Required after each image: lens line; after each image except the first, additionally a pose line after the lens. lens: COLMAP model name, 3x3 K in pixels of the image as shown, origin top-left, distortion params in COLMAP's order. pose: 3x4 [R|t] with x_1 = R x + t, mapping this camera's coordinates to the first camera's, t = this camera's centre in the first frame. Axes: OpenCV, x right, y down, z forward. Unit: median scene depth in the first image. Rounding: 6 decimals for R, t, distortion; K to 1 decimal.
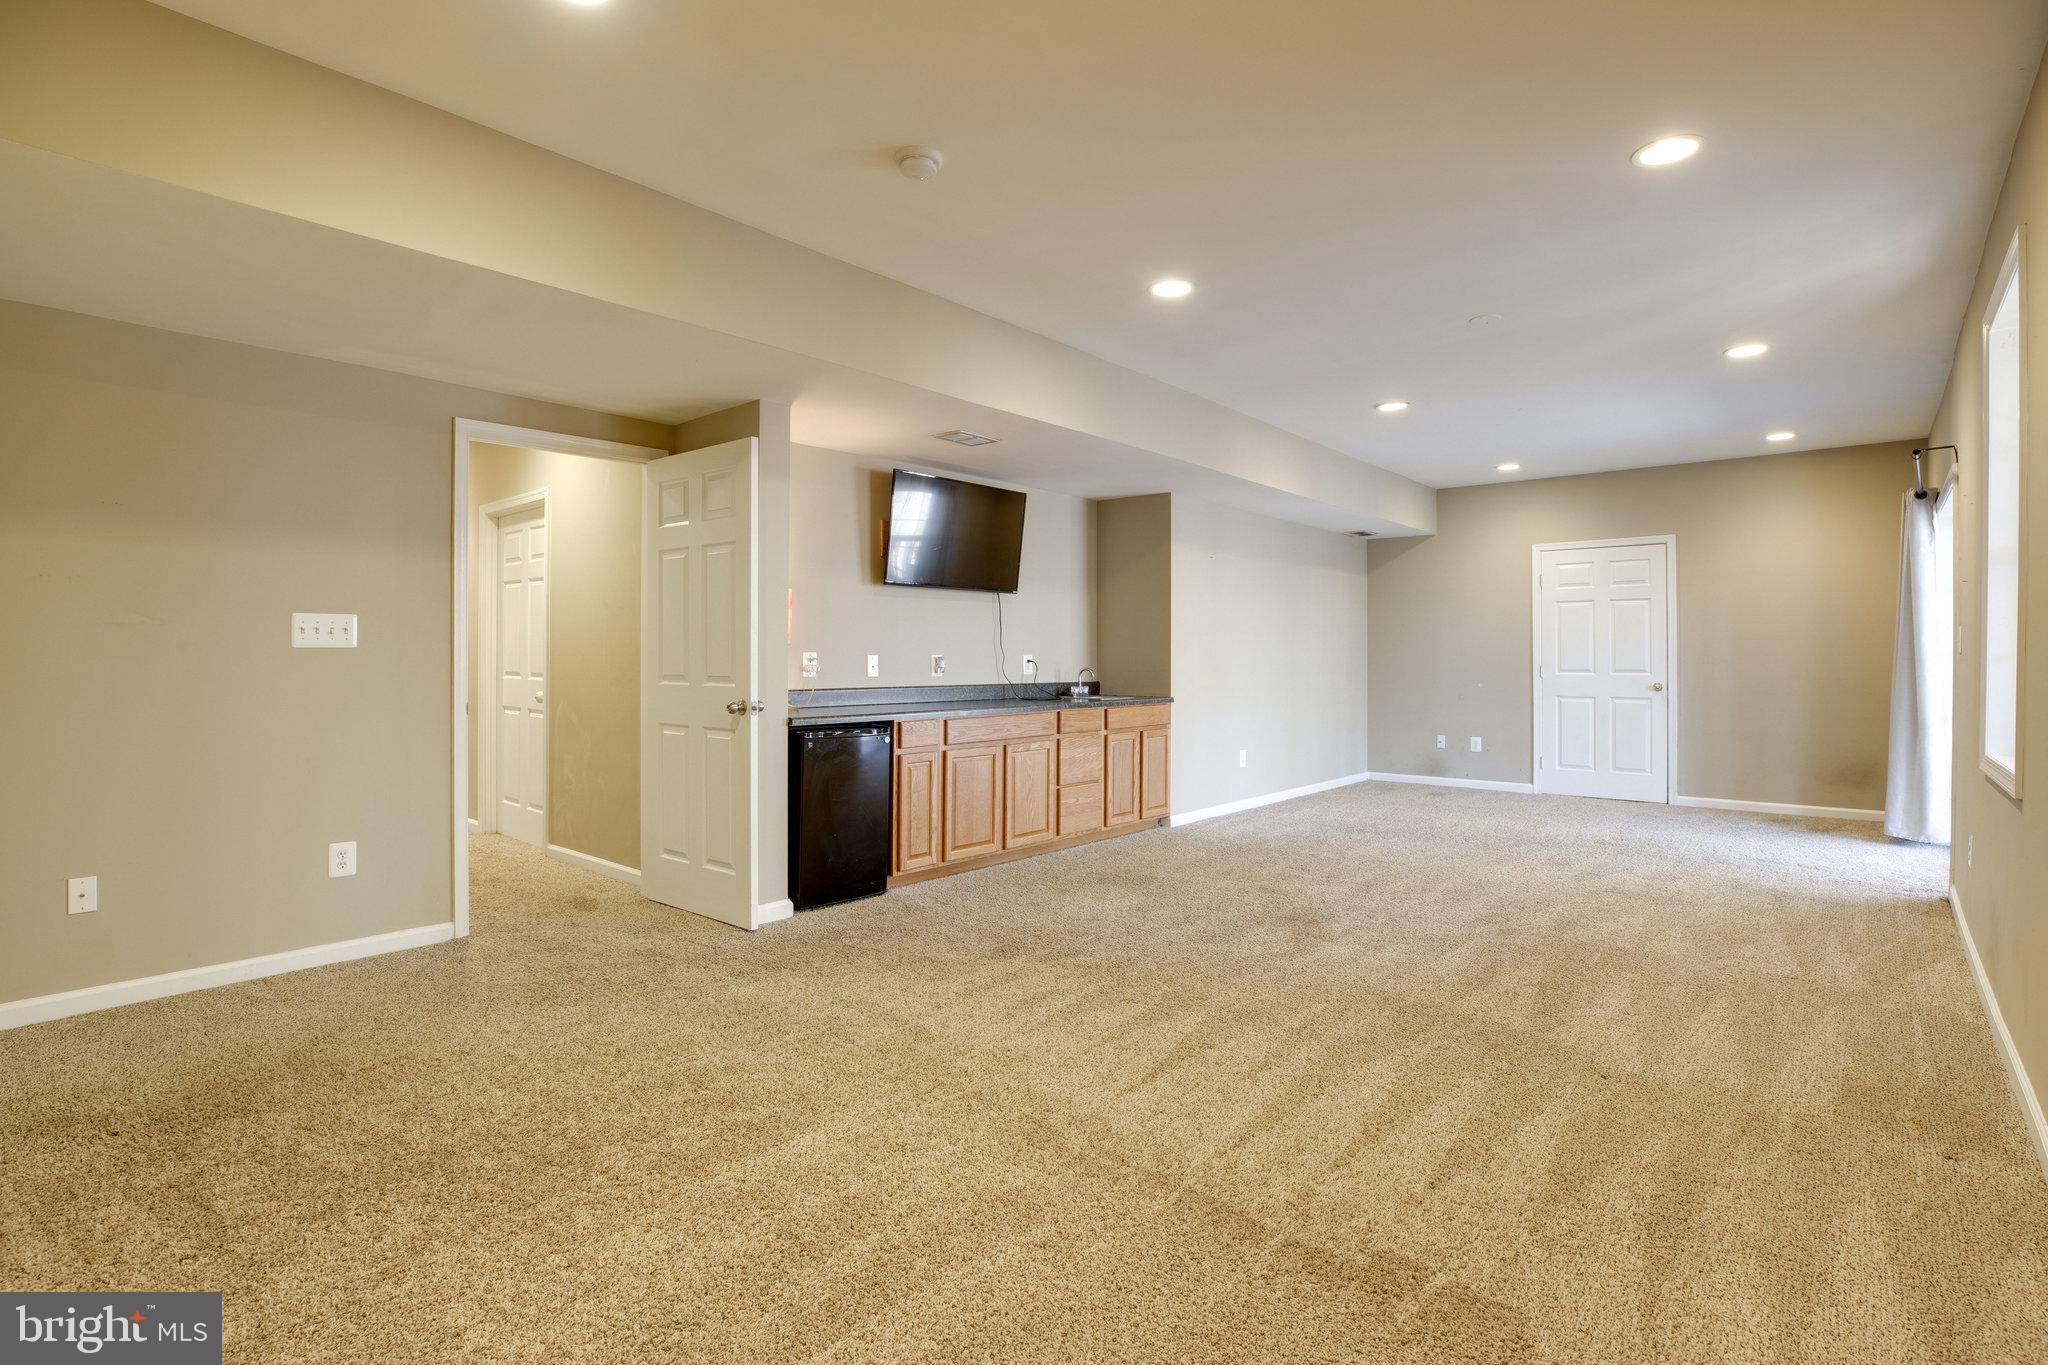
lens RADIAL K [[948.6, 0, 1027.2], [0, 948.6, 666.8], [0, 0, 1]] dist [-0.037142, 0.007531]
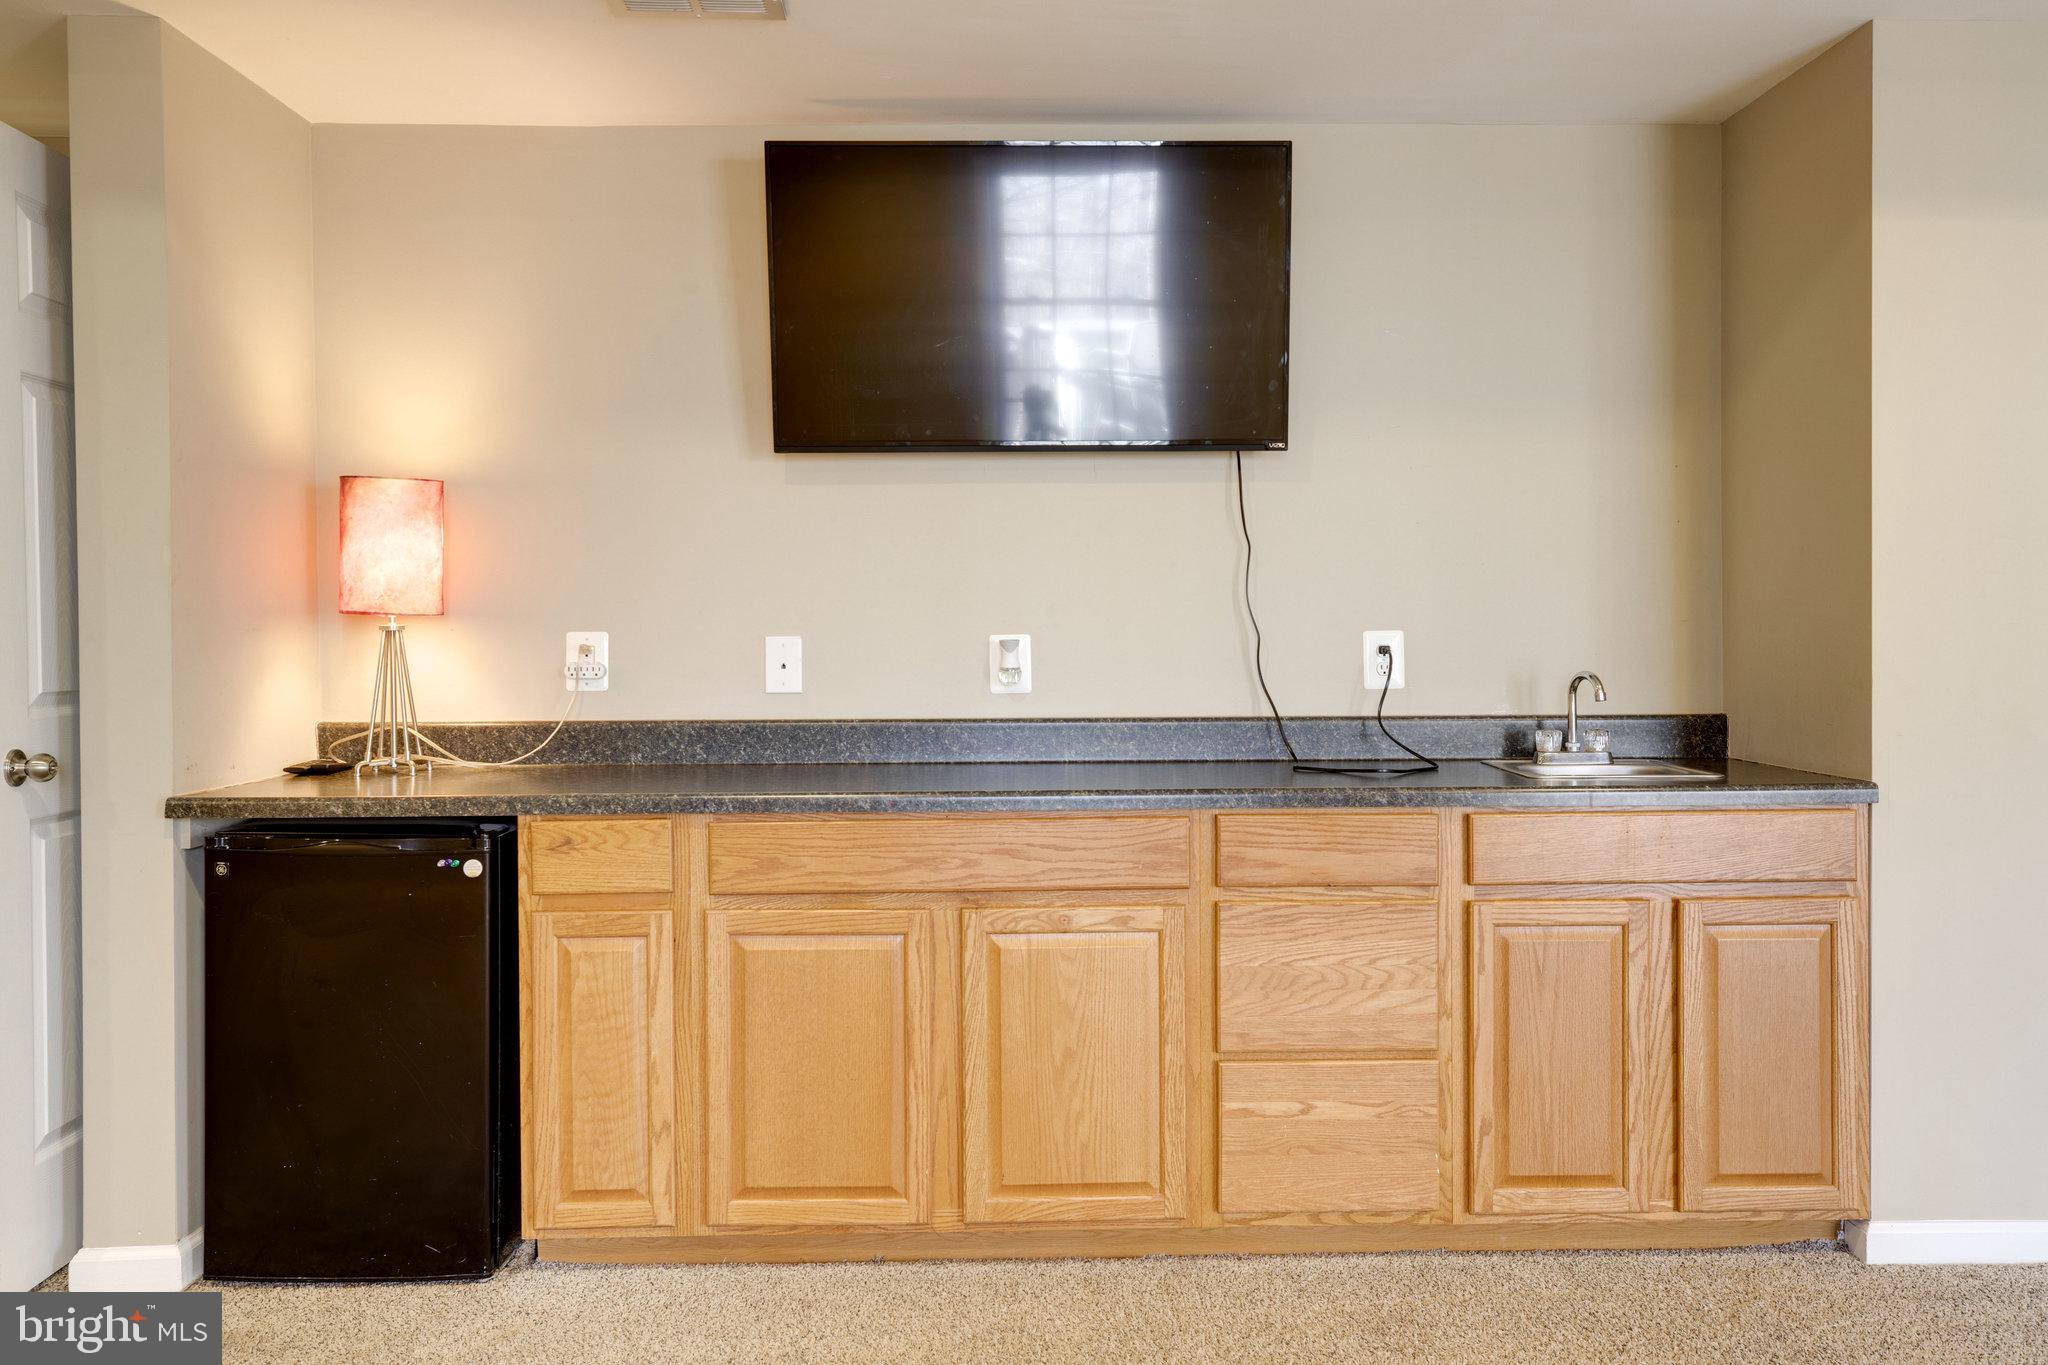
lens RADIAL K [[1956.4, 0, 1017.3], [0, 1956.4, 632.2], [0, 0, 1]] dist [0.001815, 0.000000]
pose [[0.693194, -0.006740, -0.720719, 0.434455], [-0.003471, 0.999913, -0.012690, -0.004321], [0.720742, 0.011298, 0.693111, 0.482829]]
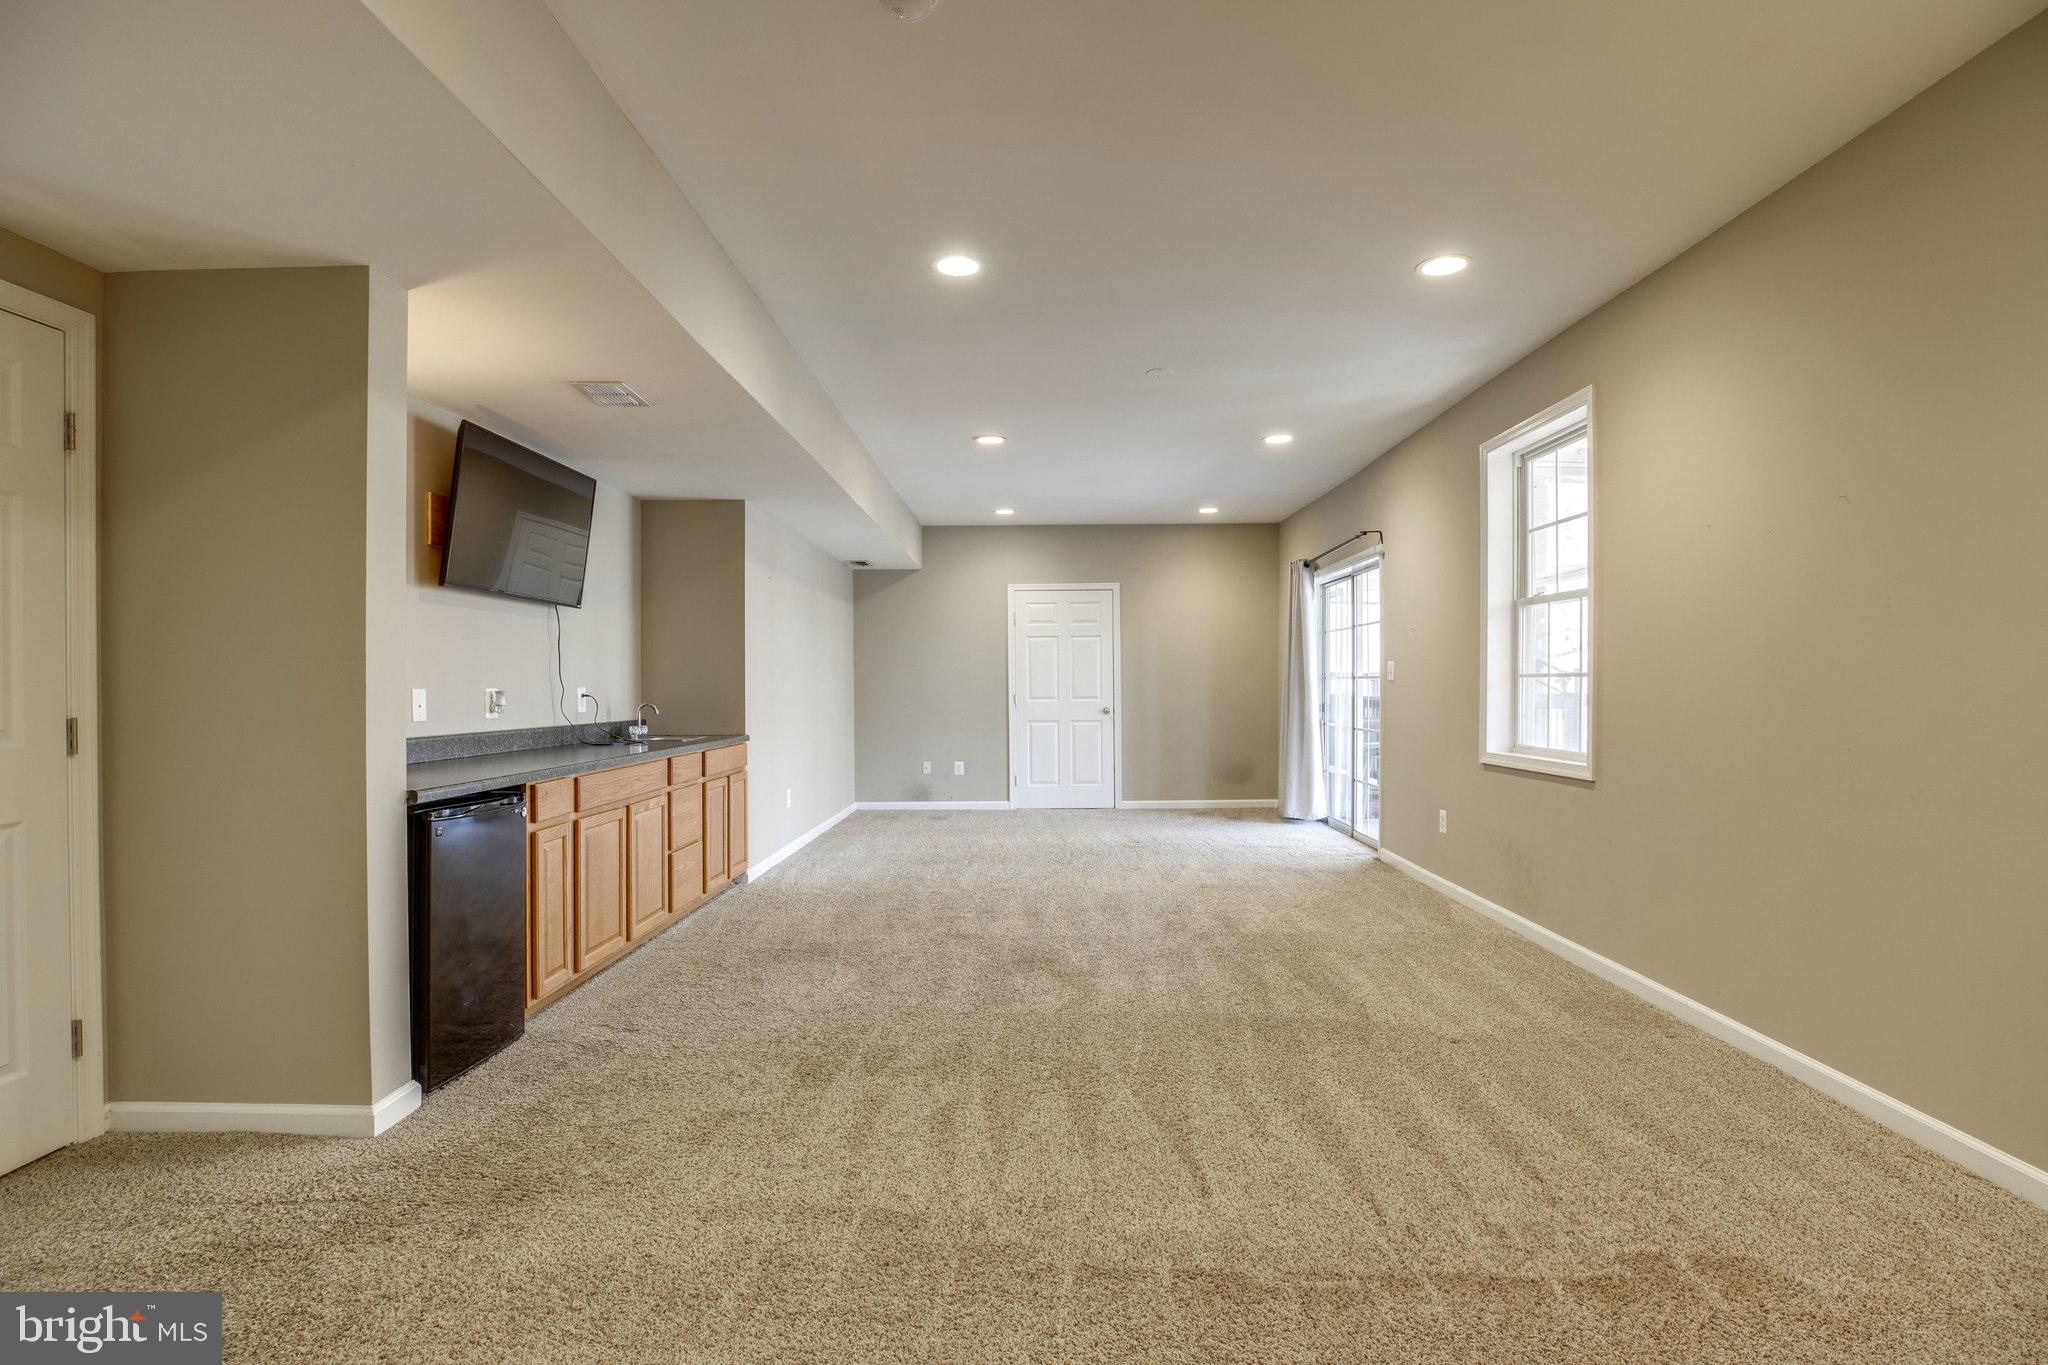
lens RADIAL K [[948.6, 0, 1029.5], [0, 948.6, 694.6], [0, 0, 1]] dist [-0.037142, 0.007531]
pose [[0.767132, -0.012136, 0.641374, -0.231461], [0.014123, 0.999898, 0.002028, -0.003078], [-0.641333, 0.007502, 0.767226, 0.185594]]
